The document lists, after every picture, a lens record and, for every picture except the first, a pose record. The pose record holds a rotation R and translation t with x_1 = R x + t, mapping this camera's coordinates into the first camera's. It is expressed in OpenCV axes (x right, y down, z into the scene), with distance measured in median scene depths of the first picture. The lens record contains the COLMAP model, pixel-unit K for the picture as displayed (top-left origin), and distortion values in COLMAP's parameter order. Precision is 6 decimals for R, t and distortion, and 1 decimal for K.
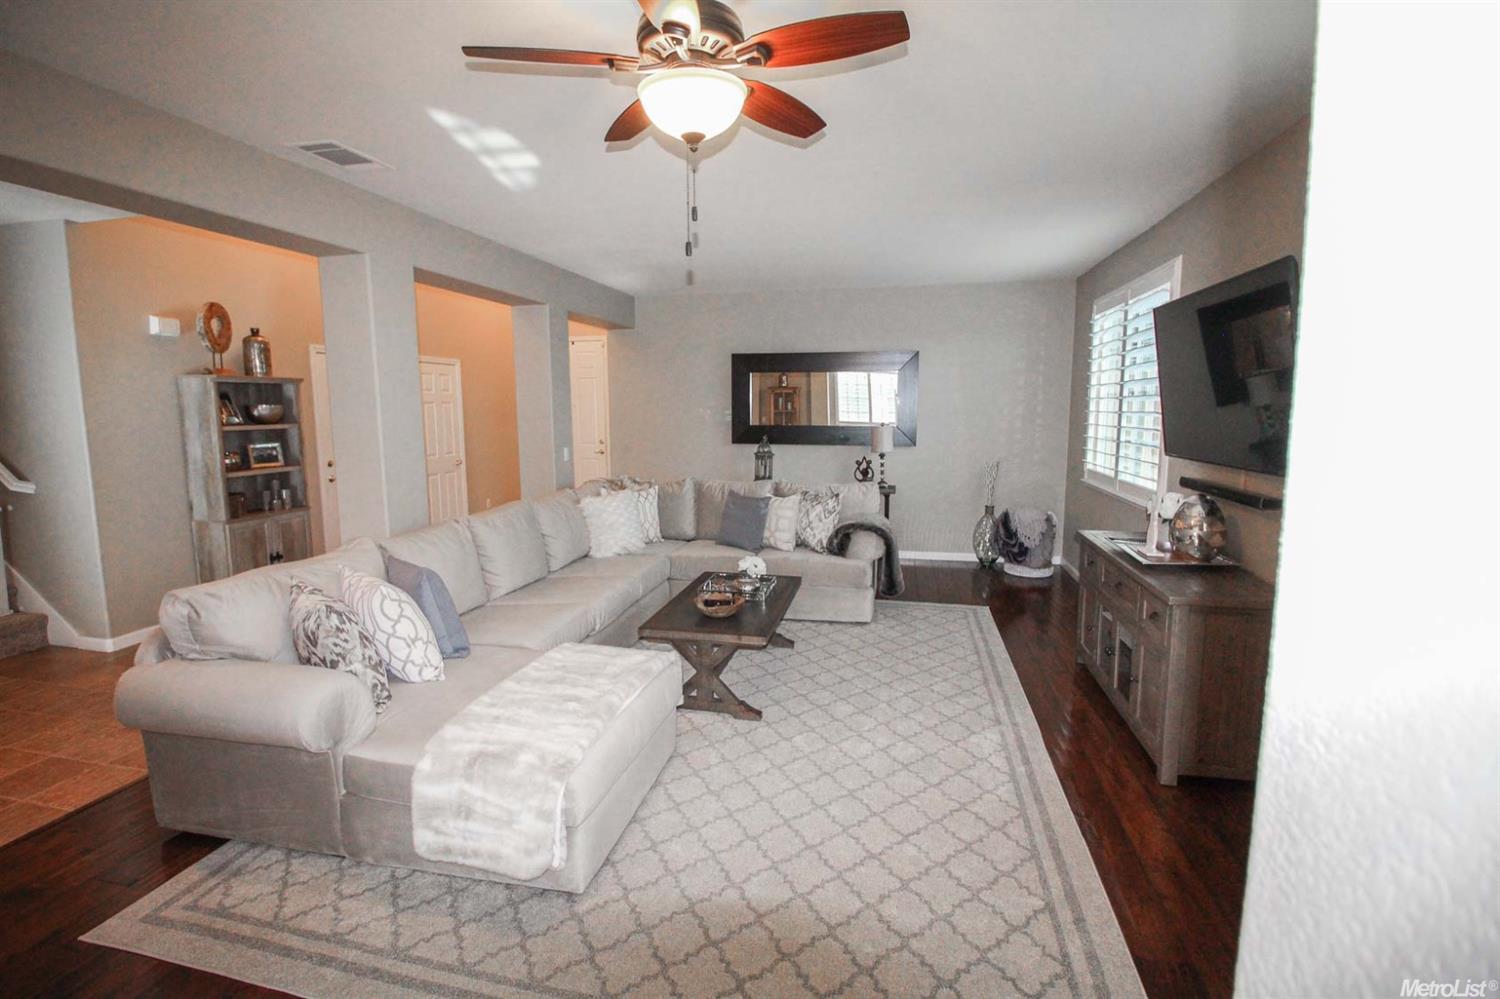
lens RADIAL K [[715.0, 0, 750.7], [0, 715.0, 494.2], [0, 0, 1]] dist [-0.018734, 0.000206]
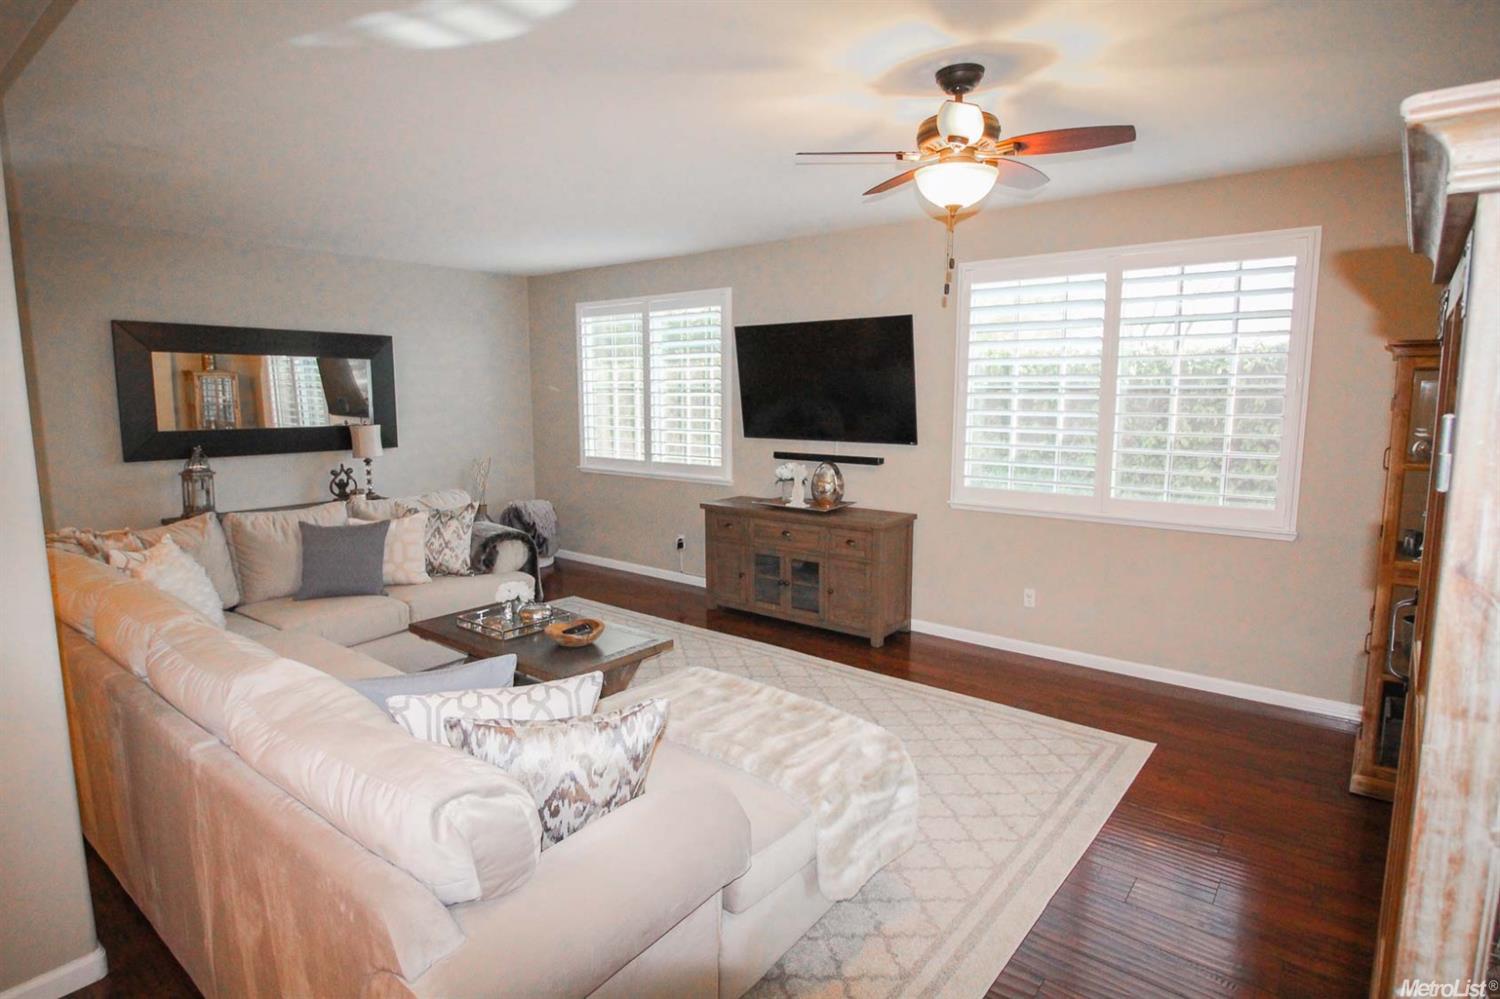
lens RADIAL K [[806.1, 0, 750.0], [0, 806.1, 499.5], [0, 0, 1]] dist [0.001148, 0.000108]
pose [[0.412687, -0.119973, 0.902938, -0.599238], [0.112404, 0.990419, 0.080223, -0.044969], [-0.903911, 0.068387, 0.422218, 0.272238]]
